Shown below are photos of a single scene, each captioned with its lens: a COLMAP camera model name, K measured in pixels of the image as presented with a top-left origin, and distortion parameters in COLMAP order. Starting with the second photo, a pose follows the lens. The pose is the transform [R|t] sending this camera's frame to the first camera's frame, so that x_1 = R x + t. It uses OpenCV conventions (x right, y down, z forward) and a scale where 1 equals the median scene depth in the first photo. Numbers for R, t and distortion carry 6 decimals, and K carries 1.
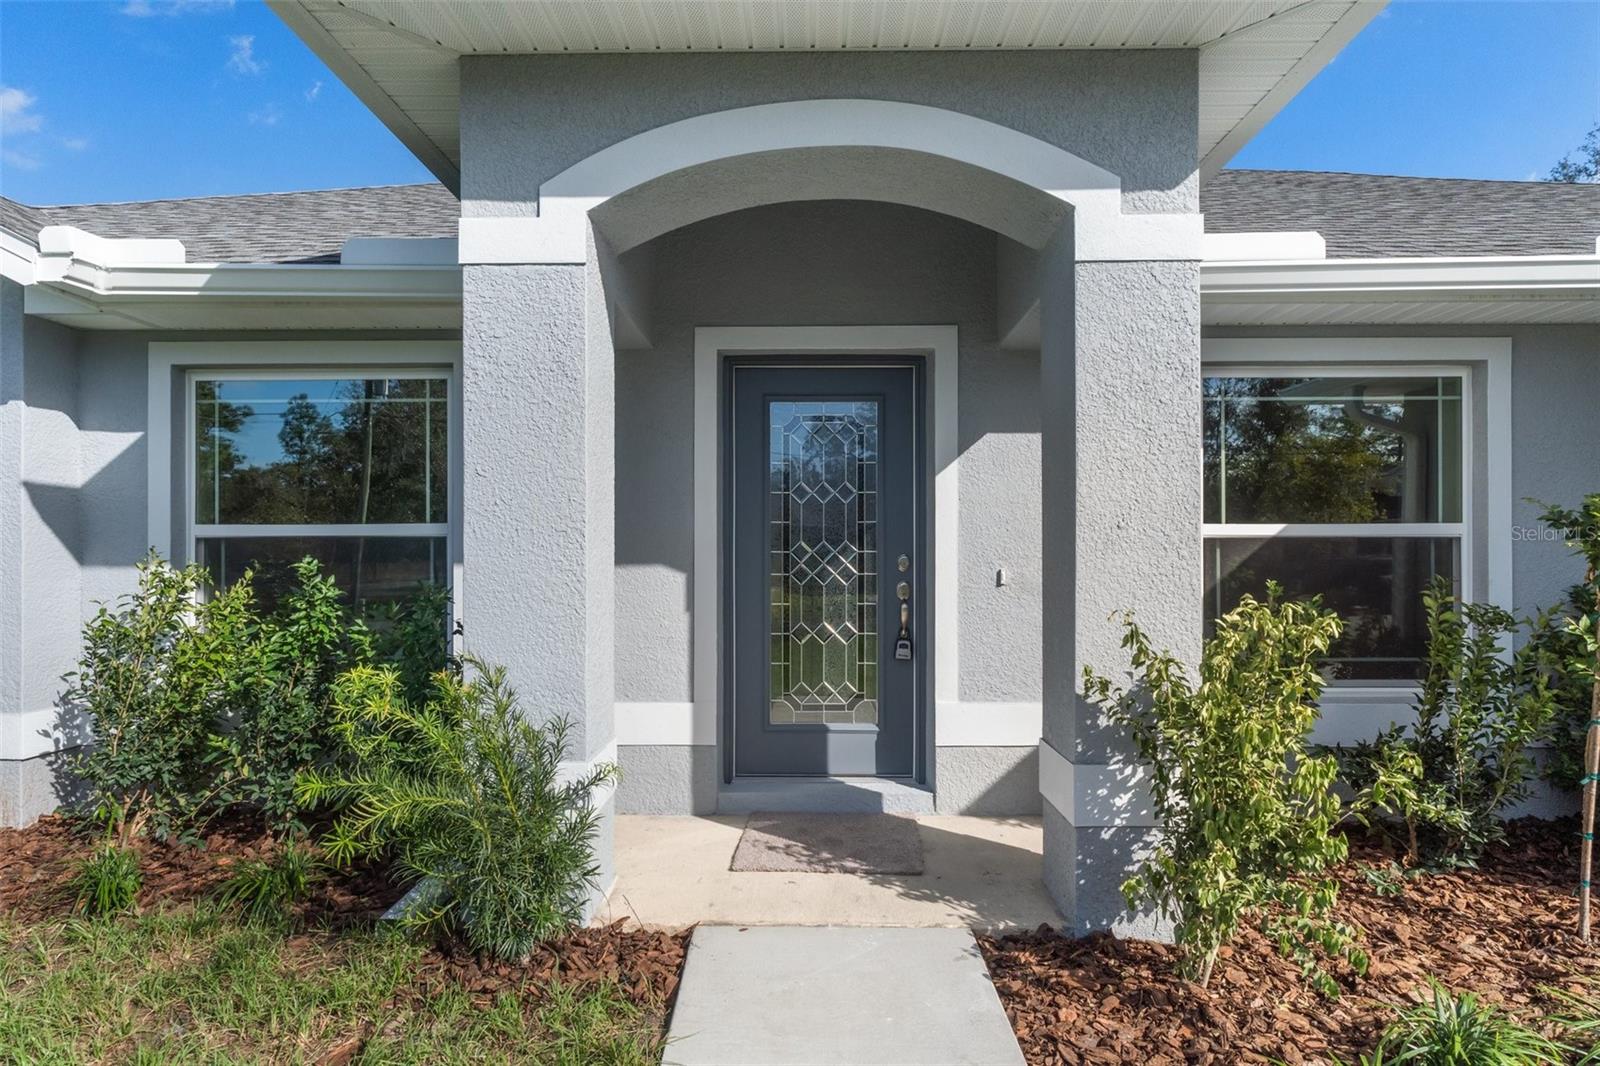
lens RADIAL K [[957.2, 0, 811.9], [0, 957.2, 554.3], [0, 0, 1]] dist [0.001241, 0.000287]
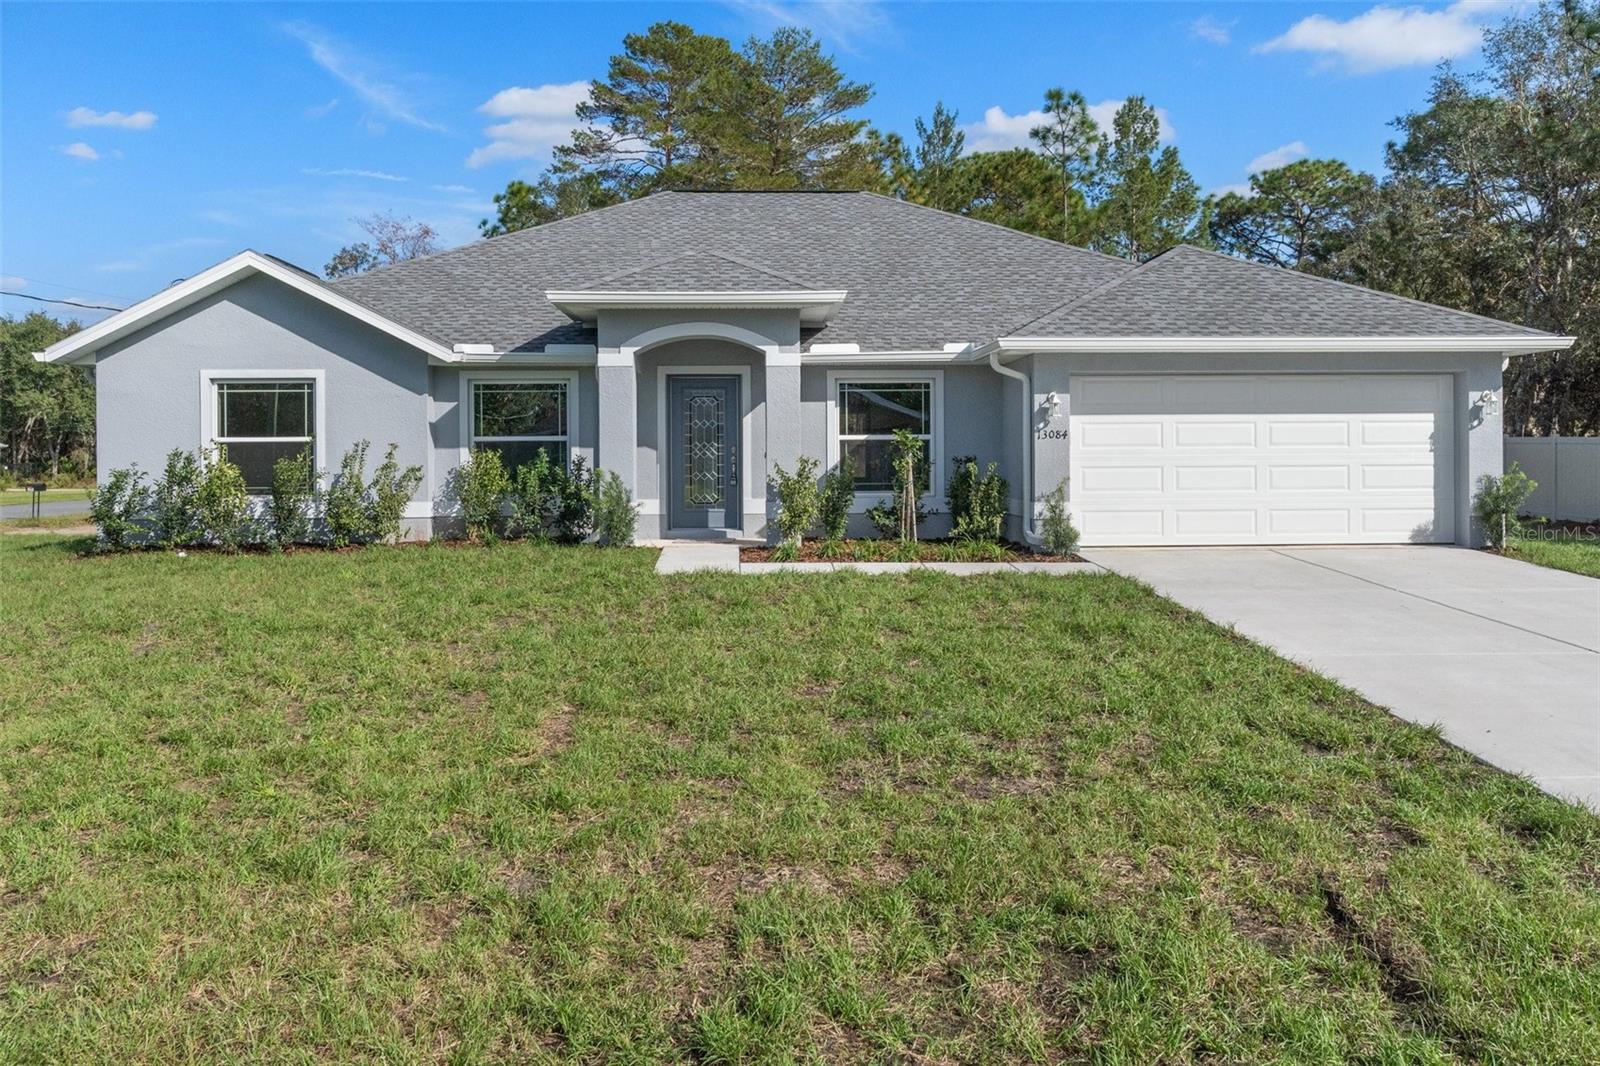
lens RADIAL K [[1159.8, 0, 800.0], [0, 1159.8, 533.0], [0, 0, 1]] dist [-0.005284, -0.000367]
pose [[0.998669, -0.006962, 0.051099, 0.123055], [0.003733, 0.998006, 0.063010, 0.041430], [-0.051436, -0.062735, 0.996704, -2.517442]]
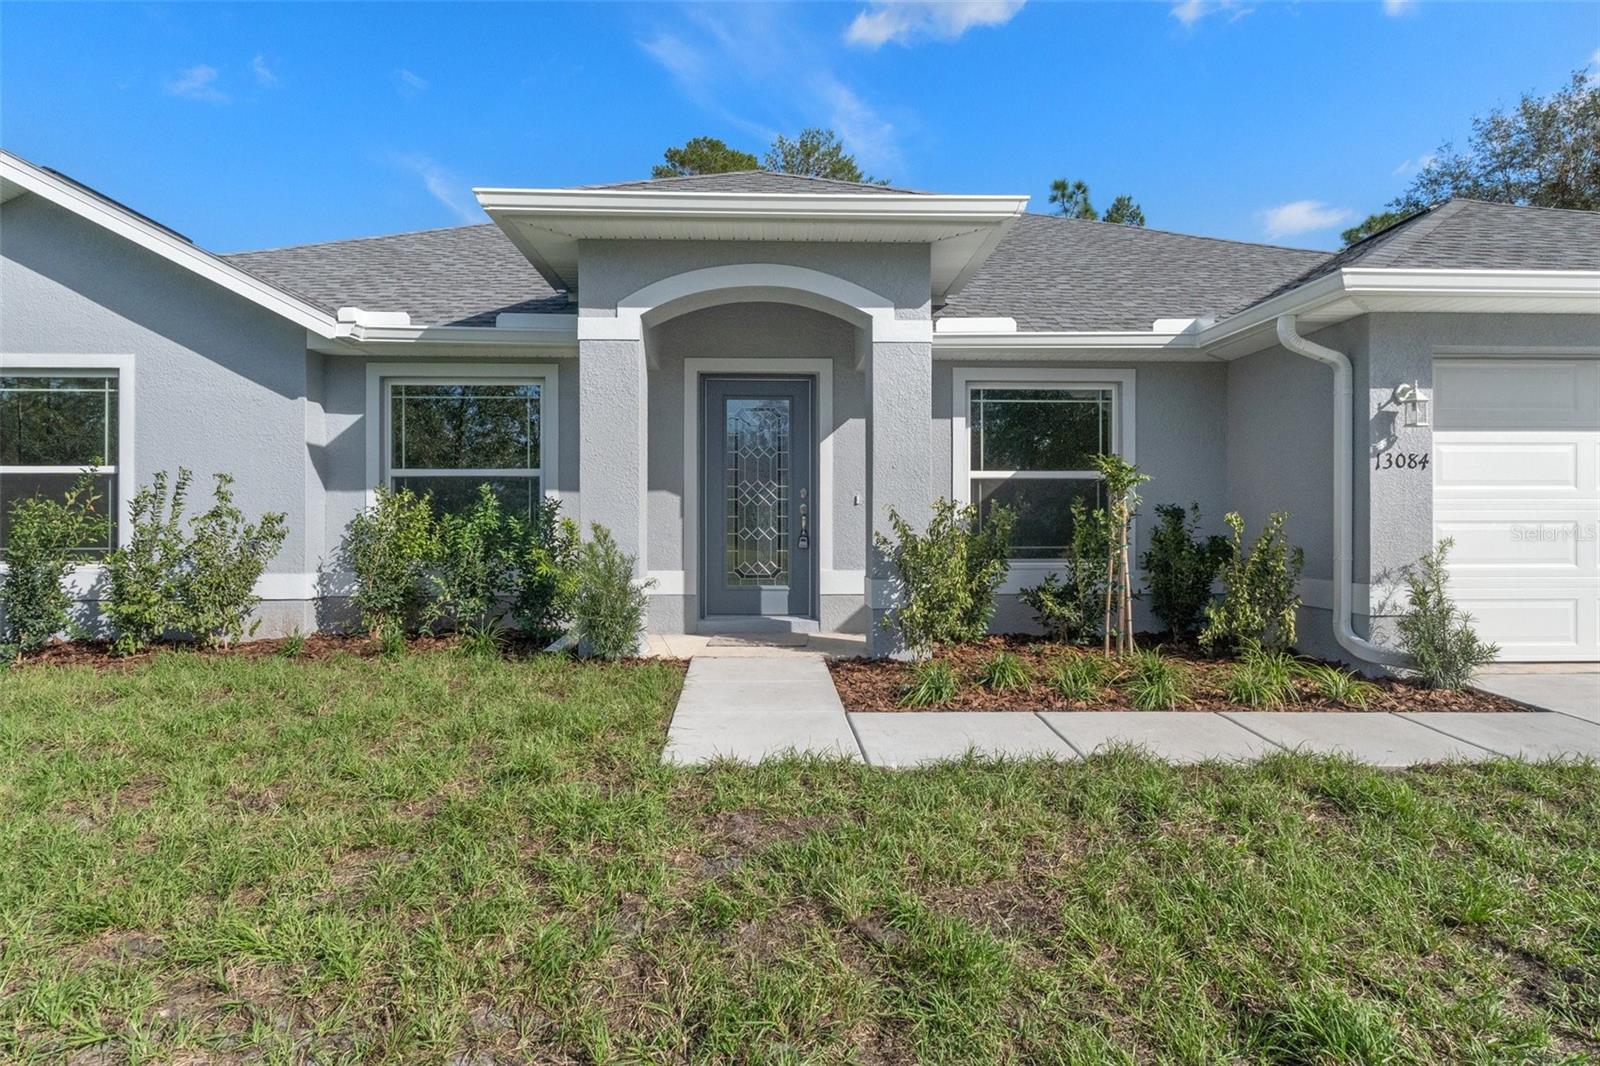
lens RADIAL K [[957.2, 0, 811.9], [0, 957.2, 554.3], [0, 0, 1]] dist [0.001241, 0.000287]
pose [[0.998560, -0.000350, 0.053646, 0.018568], [-0.001457, 0.999433, 0.033637, 0.067087], [-0.053627, -0.033667, 0.997993, -0.806856]]
